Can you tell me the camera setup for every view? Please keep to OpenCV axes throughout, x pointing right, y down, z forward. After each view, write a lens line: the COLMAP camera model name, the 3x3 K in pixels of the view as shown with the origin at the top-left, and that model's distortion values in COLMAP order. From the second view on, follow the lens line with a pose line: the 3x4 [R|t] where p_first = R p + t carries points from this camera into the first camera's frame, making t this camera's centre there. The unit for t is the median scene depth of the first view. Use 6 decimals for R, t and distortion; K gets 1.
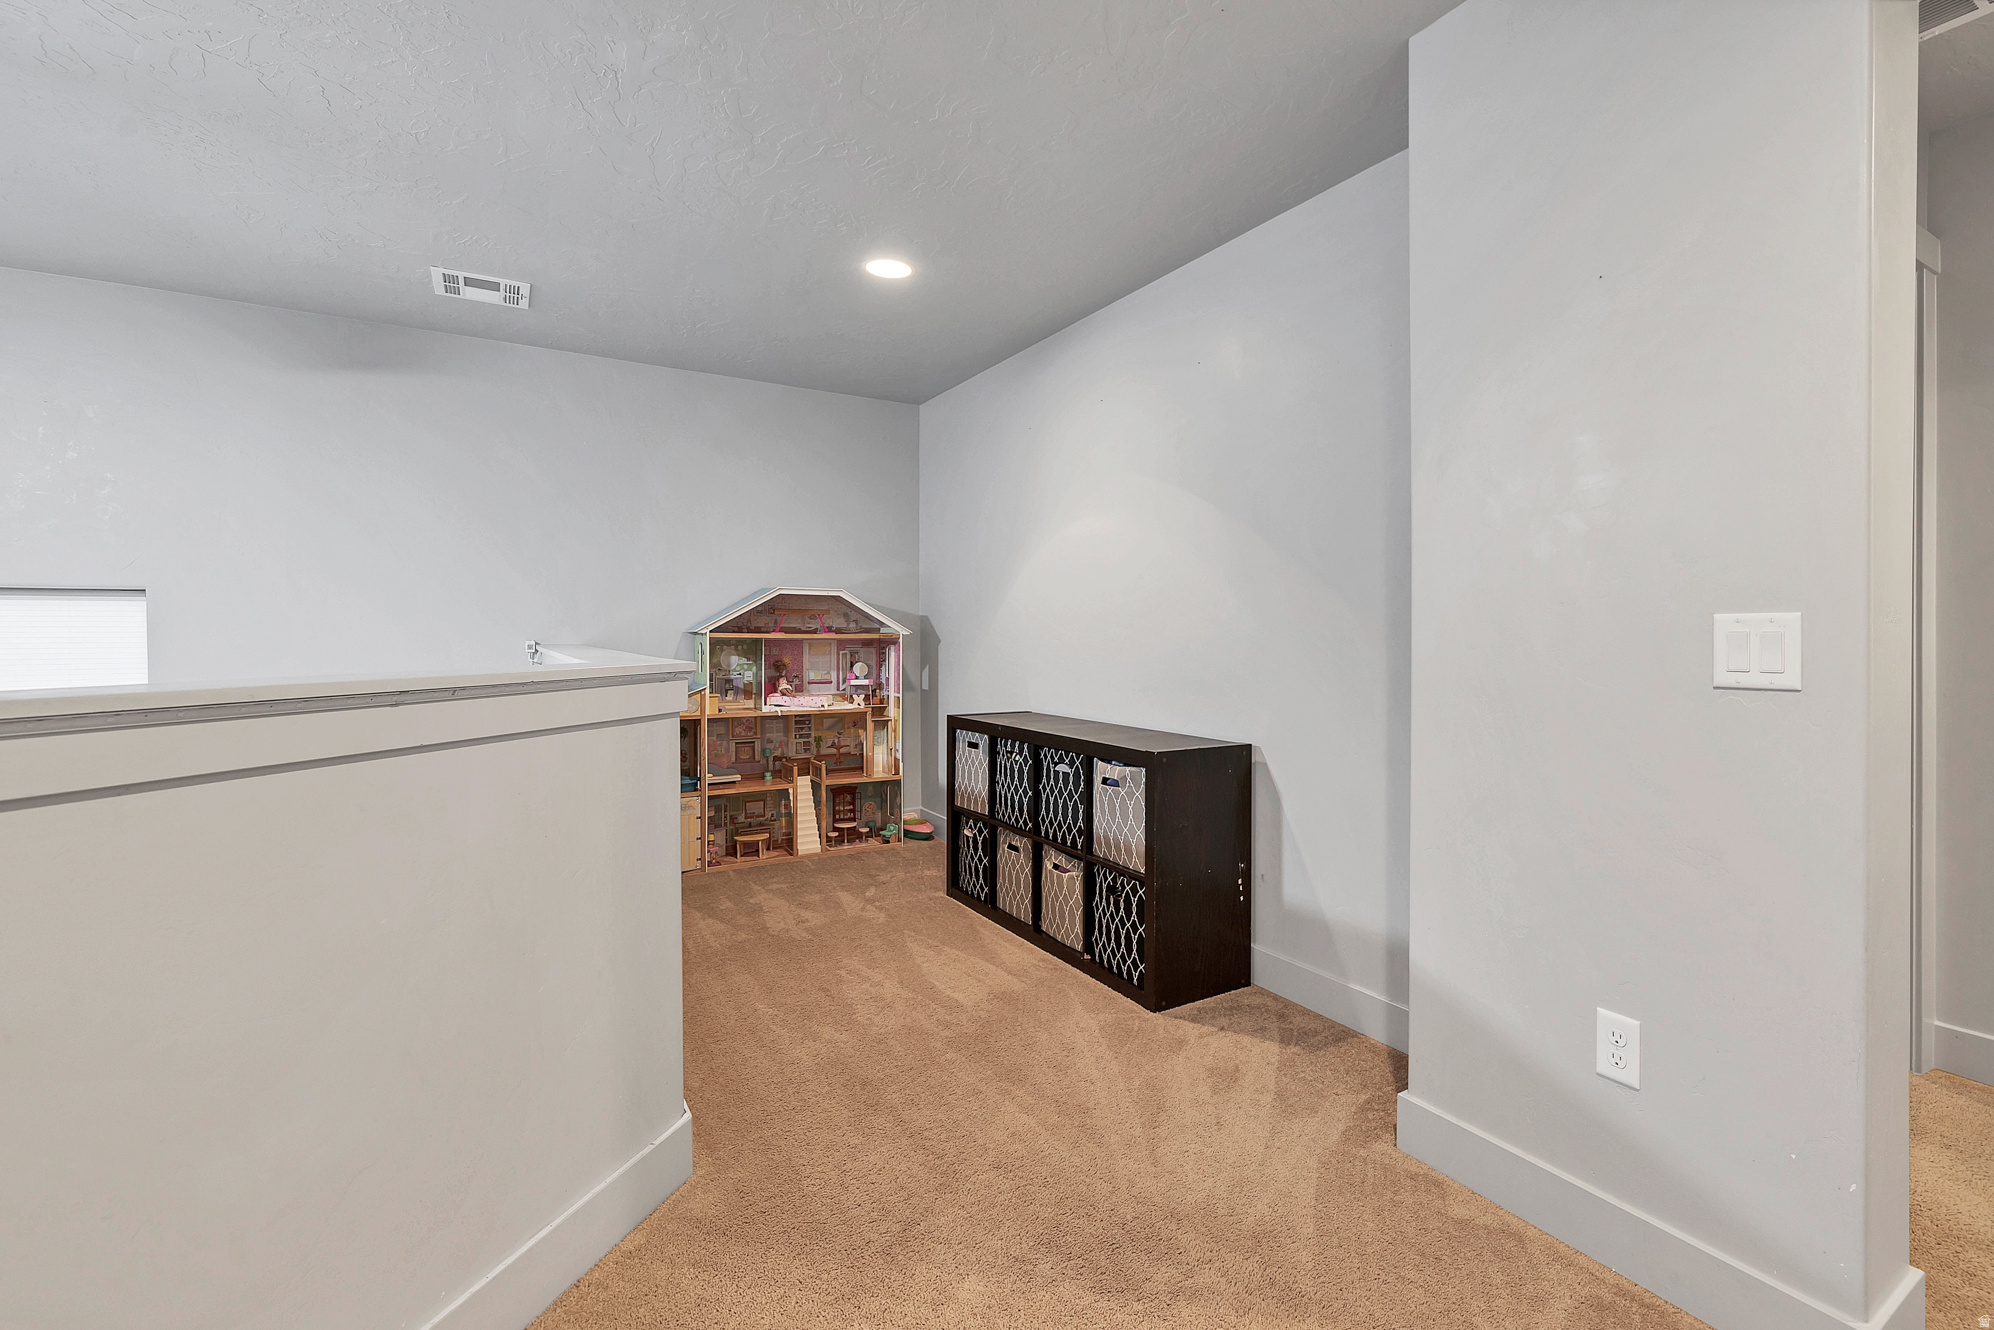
lens RADIAL K [[941.7, 0, 1013.4], [0, 941.7, 660.4], [0, 0, 1]] dist [0.006385, -0.000121]
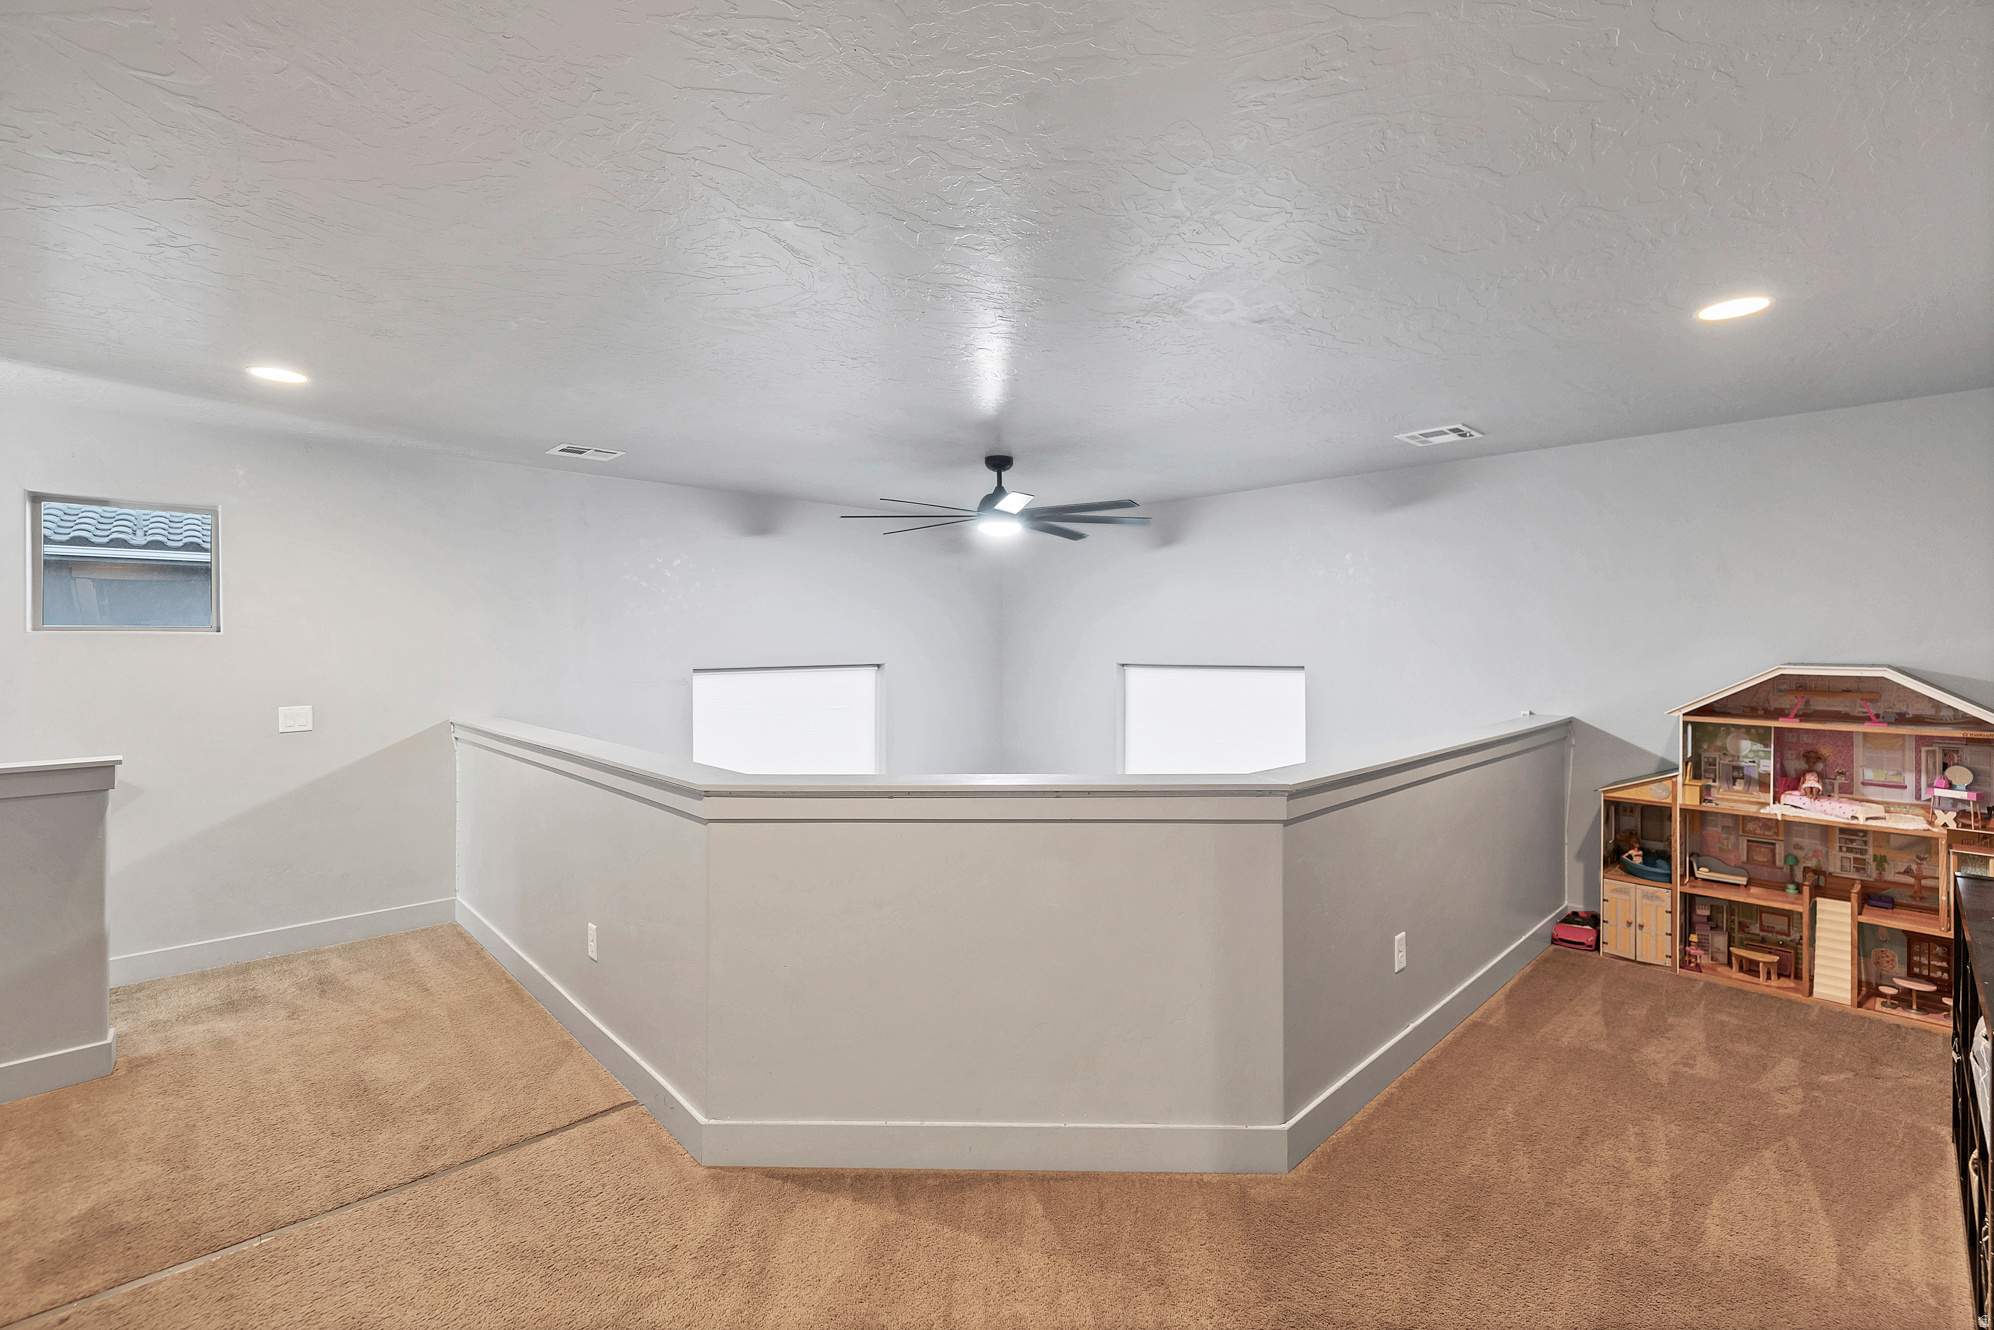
lens RADIAL K [[841.6, 0, 1003.5], [0, 841.6, 649.9], [0, 0, 1]] dist [-0.000850, -0.000082]
pose [[0.189031, 0.004466, -0.981961, 0.339400], [-0.007444, 0.999967, 0.003115, -0.086023], [0.981943, 0.006721, 0.189058, 0.177804]]
